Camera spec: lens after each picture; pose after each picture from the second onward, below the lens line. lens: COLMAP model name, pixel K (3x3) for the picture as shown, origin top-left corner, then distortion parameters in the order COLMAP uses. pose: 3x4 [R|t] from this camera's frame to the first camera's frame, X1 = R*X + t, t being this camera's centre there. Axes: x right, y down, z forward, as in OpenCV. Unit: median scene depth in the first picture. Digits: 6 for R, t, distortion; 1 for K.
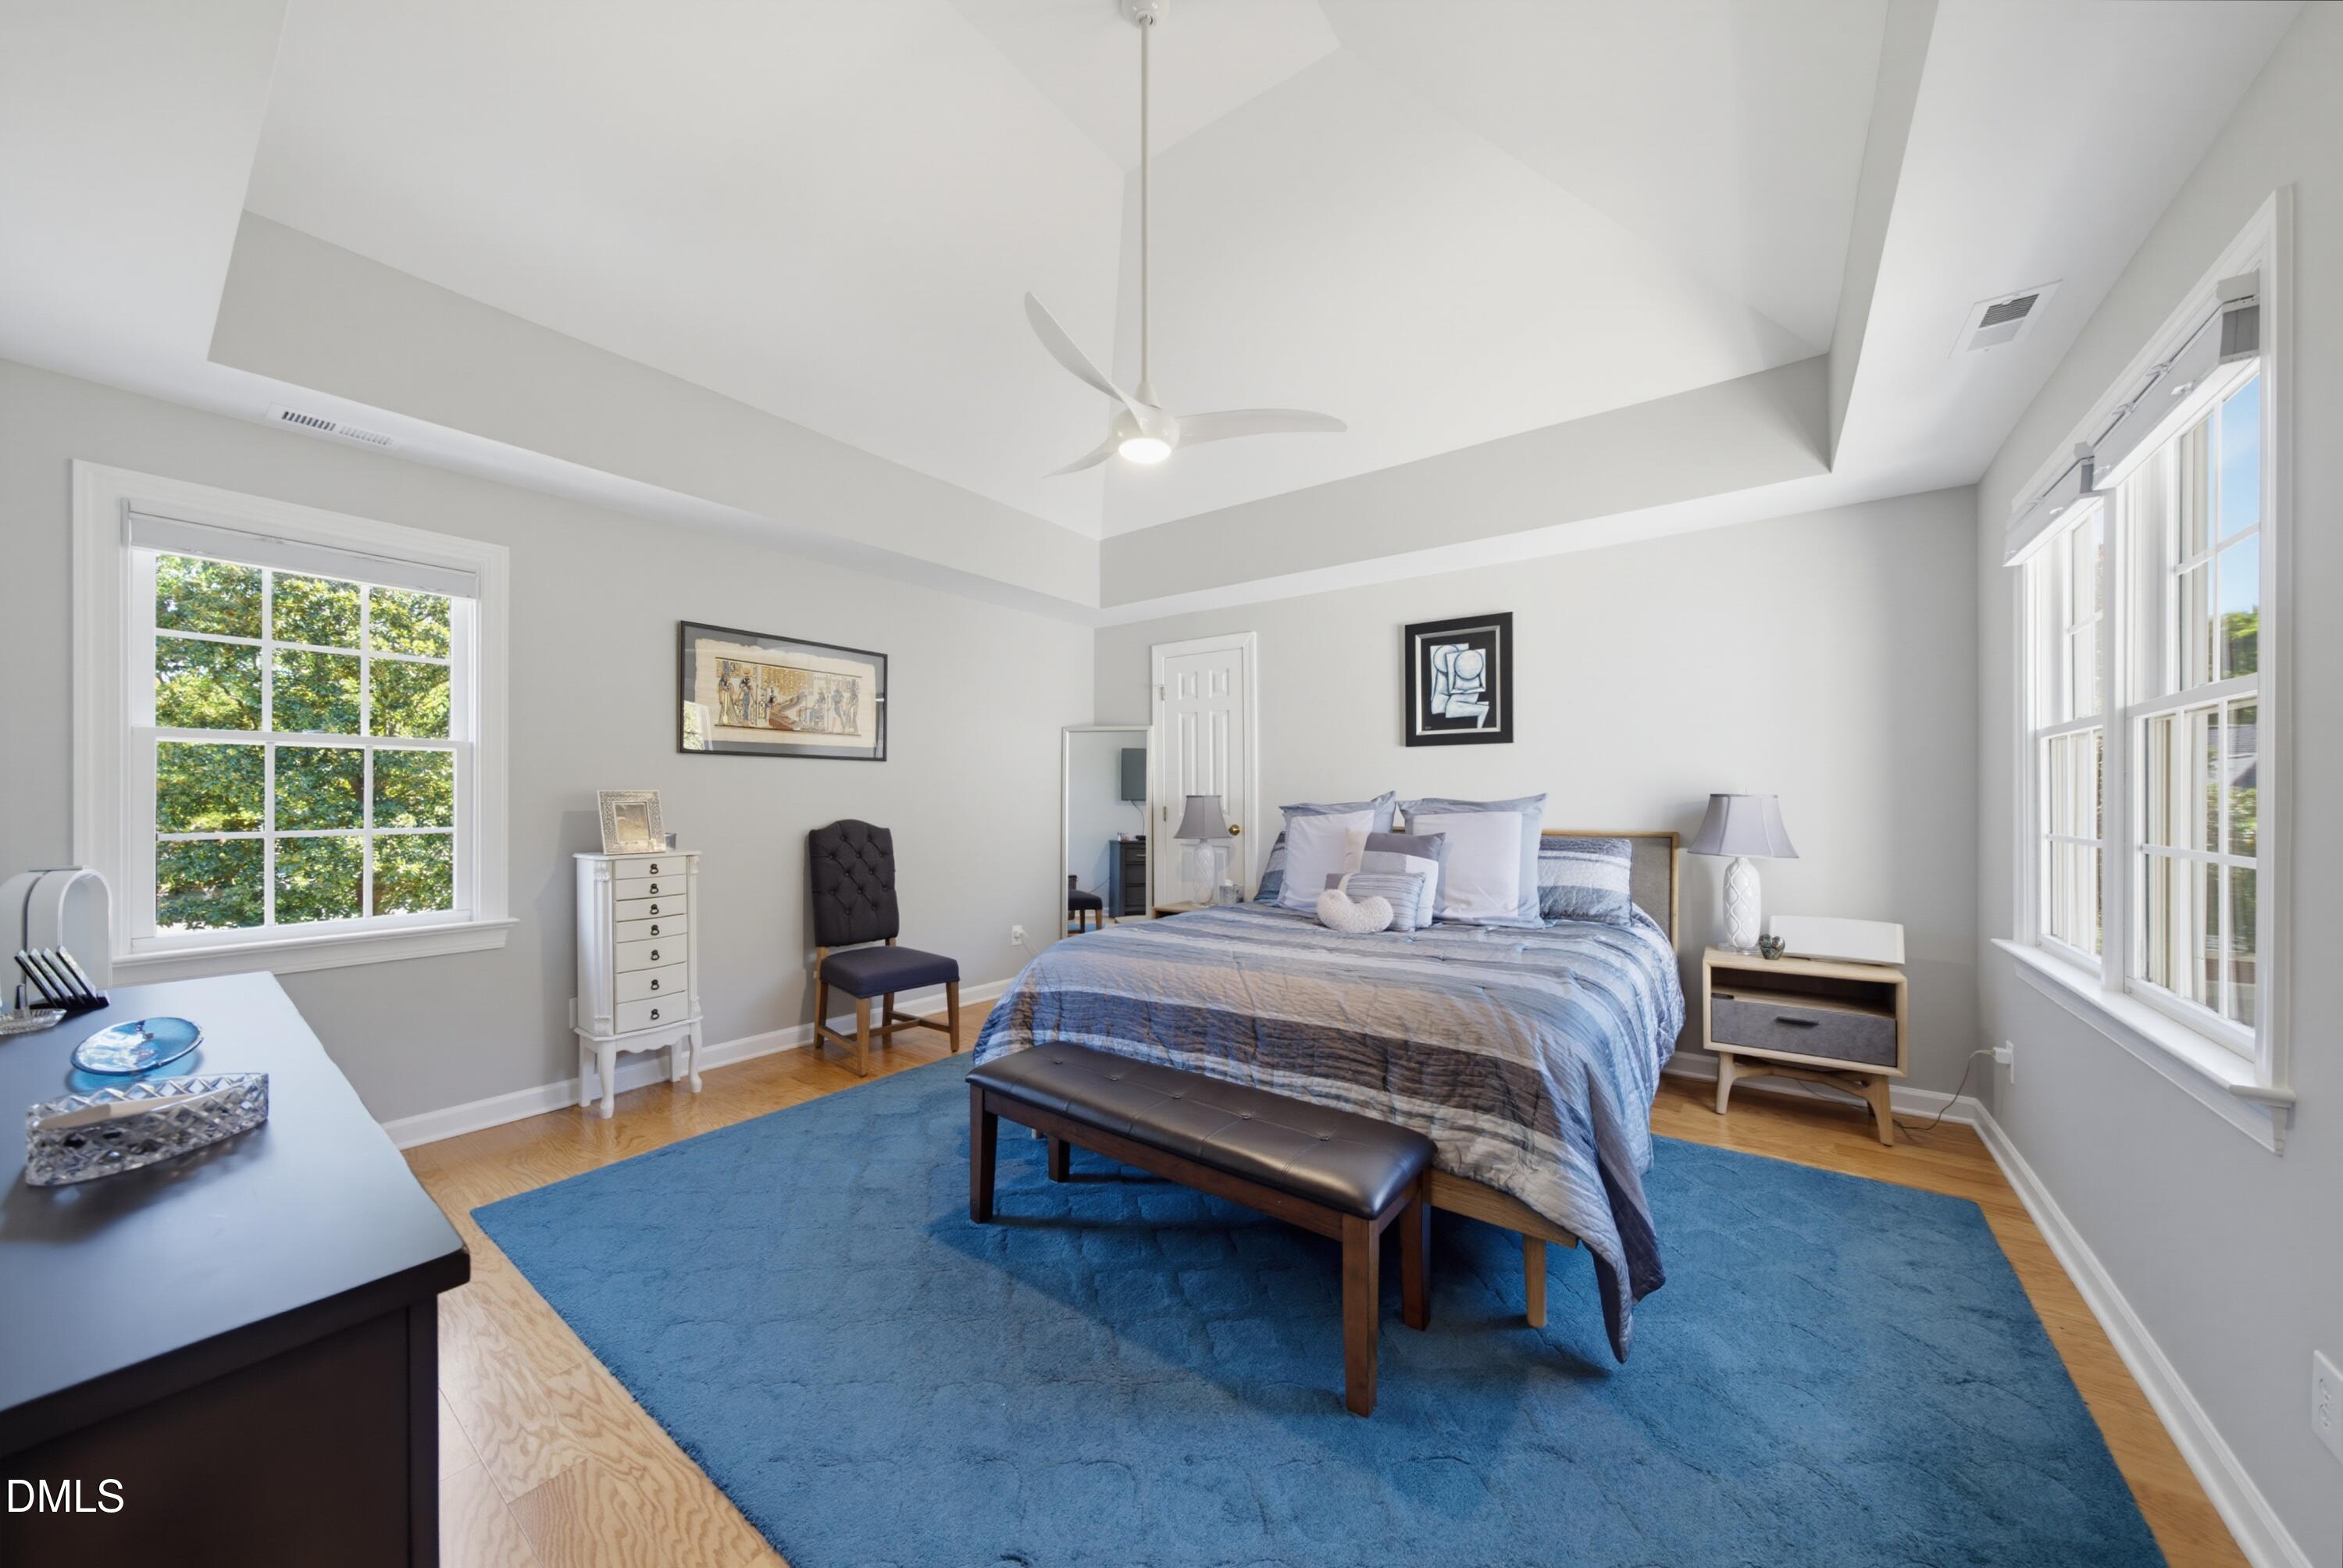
lens RADIAL K [[816.9, 0, 1170.7], [0, 816.9, 795.6], [0, 0, 1]] dist [-0.006889, 0.002205]
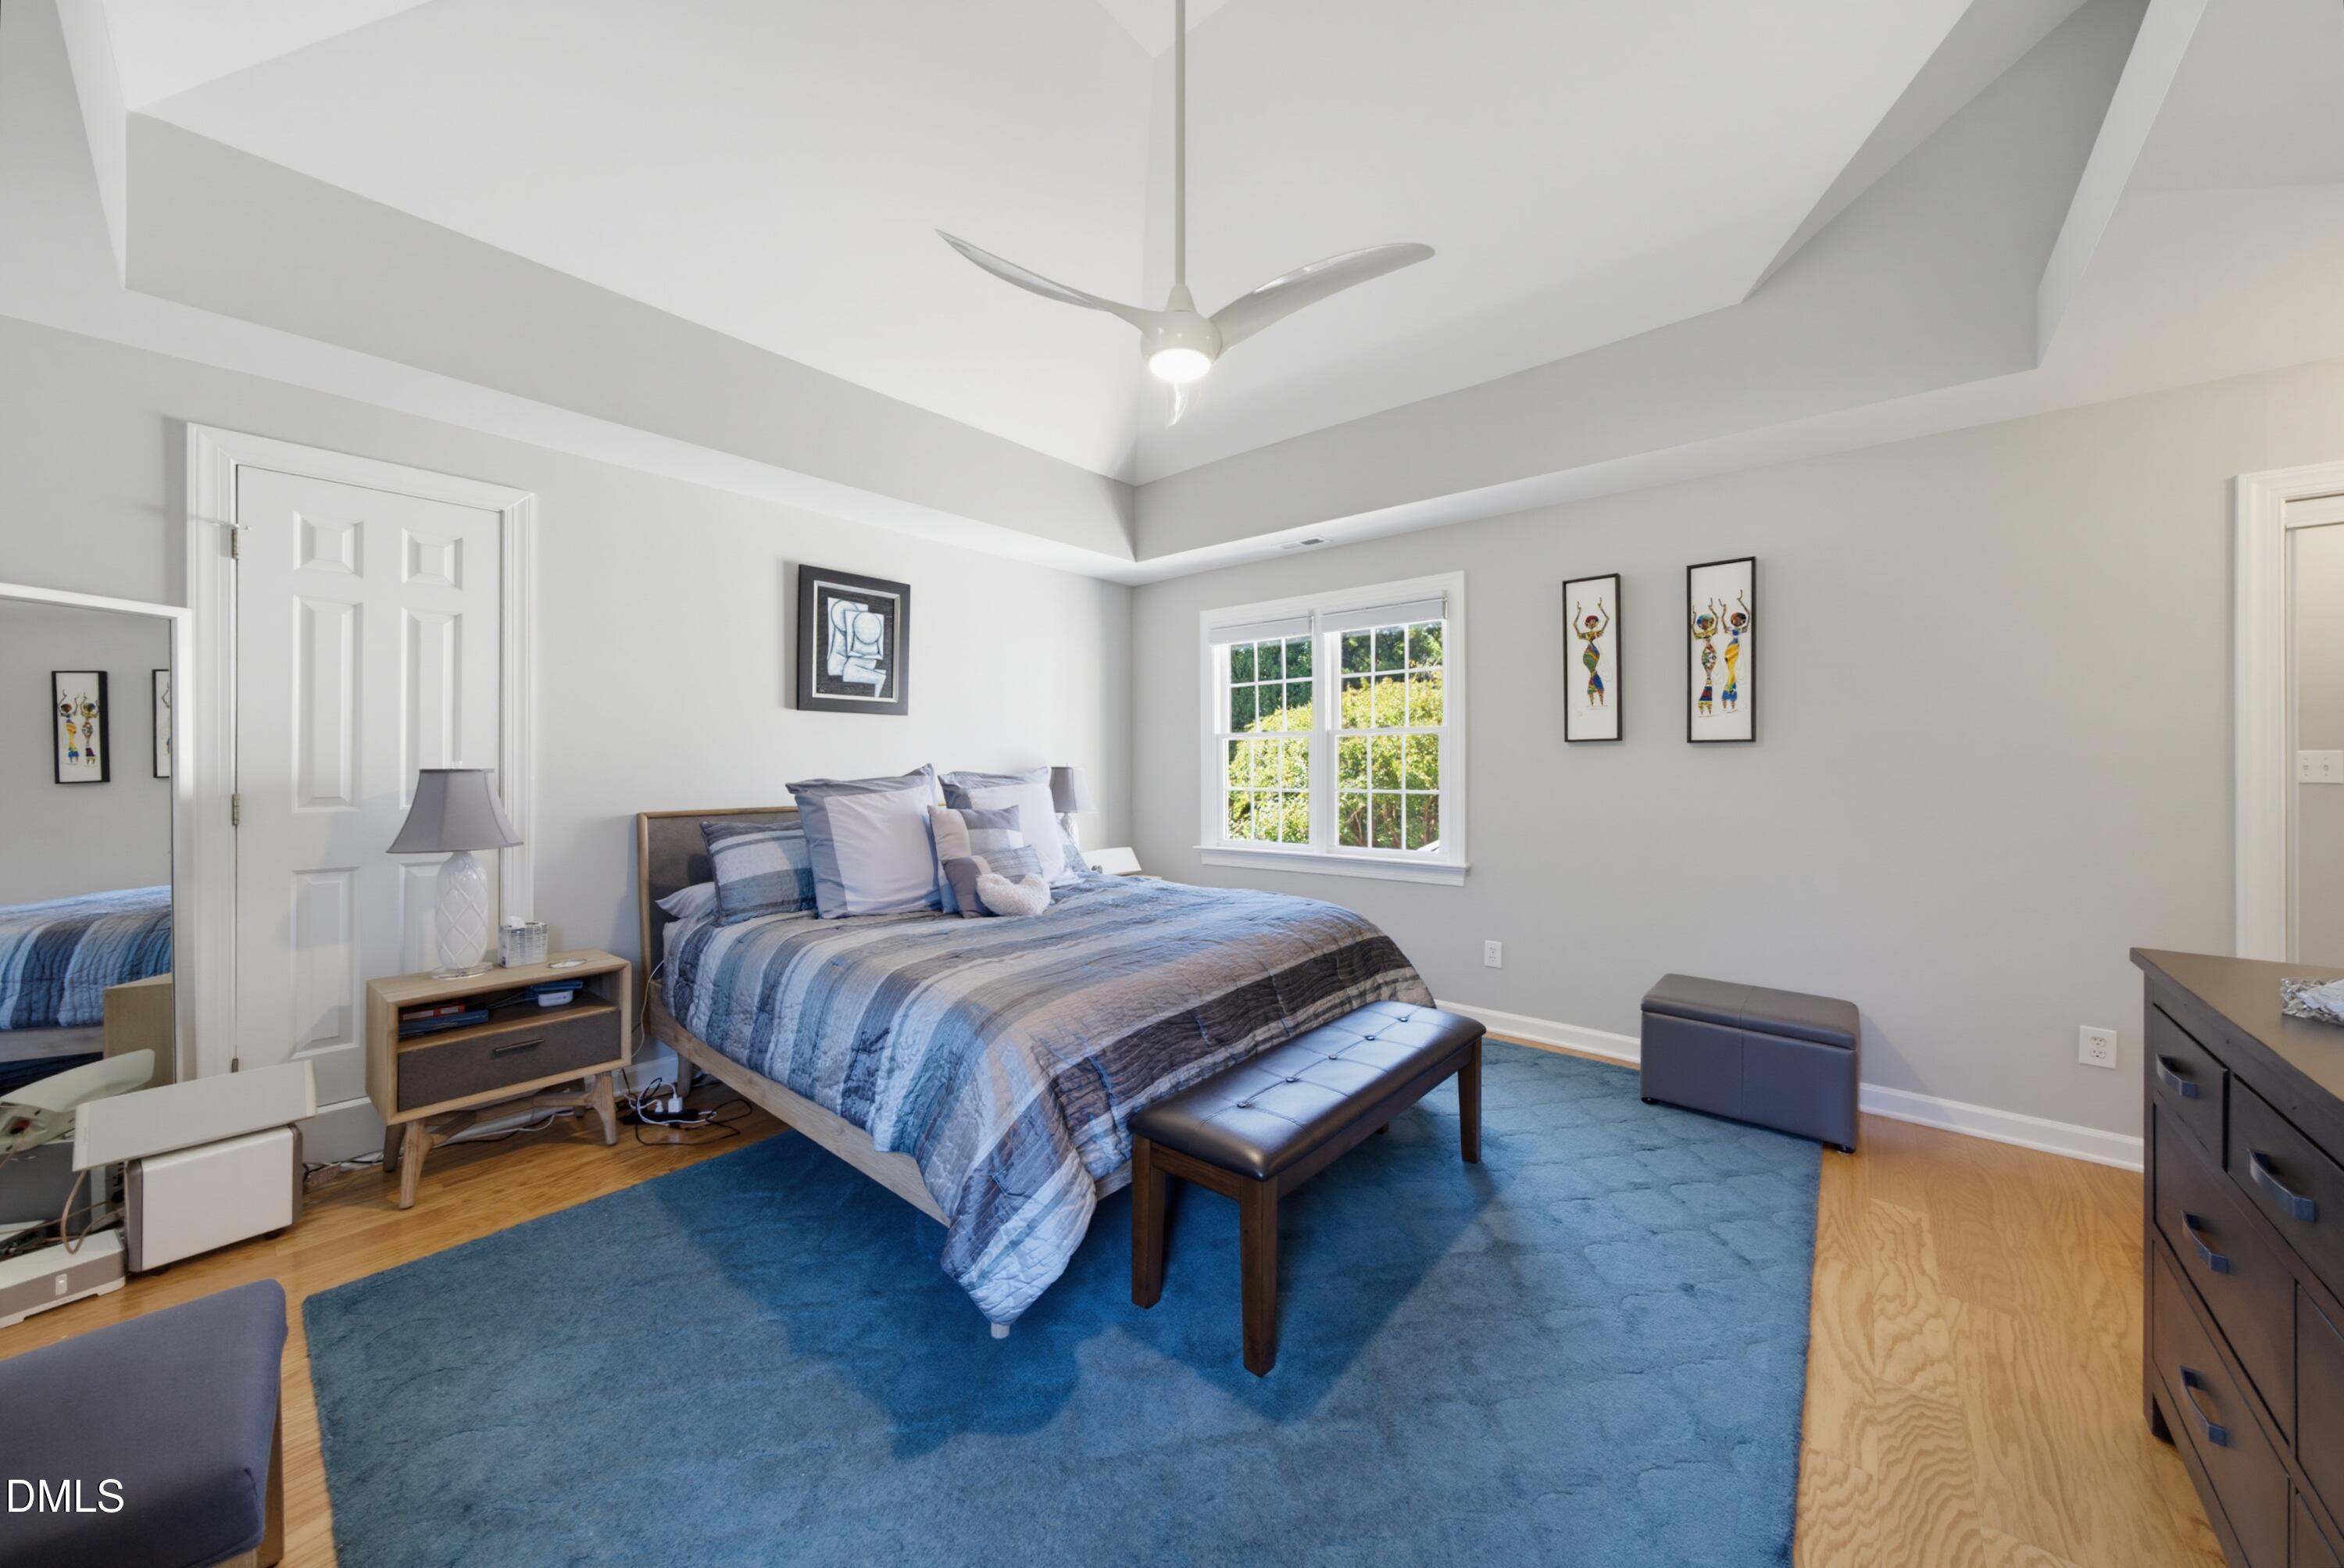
lens RADIAL K [[817.2, 0, 1174.8], [0, 817.2, 768.8], [0, 0, 1]] dist [-0.006889, 0.002205]
pose [[0.060566, -0.004303, 0.998155, -0.548315], [-0.002288, 0.999987, 0.004450, -0.004064], [-0.998162, -0.002554, 0.060555, 0.593841]]
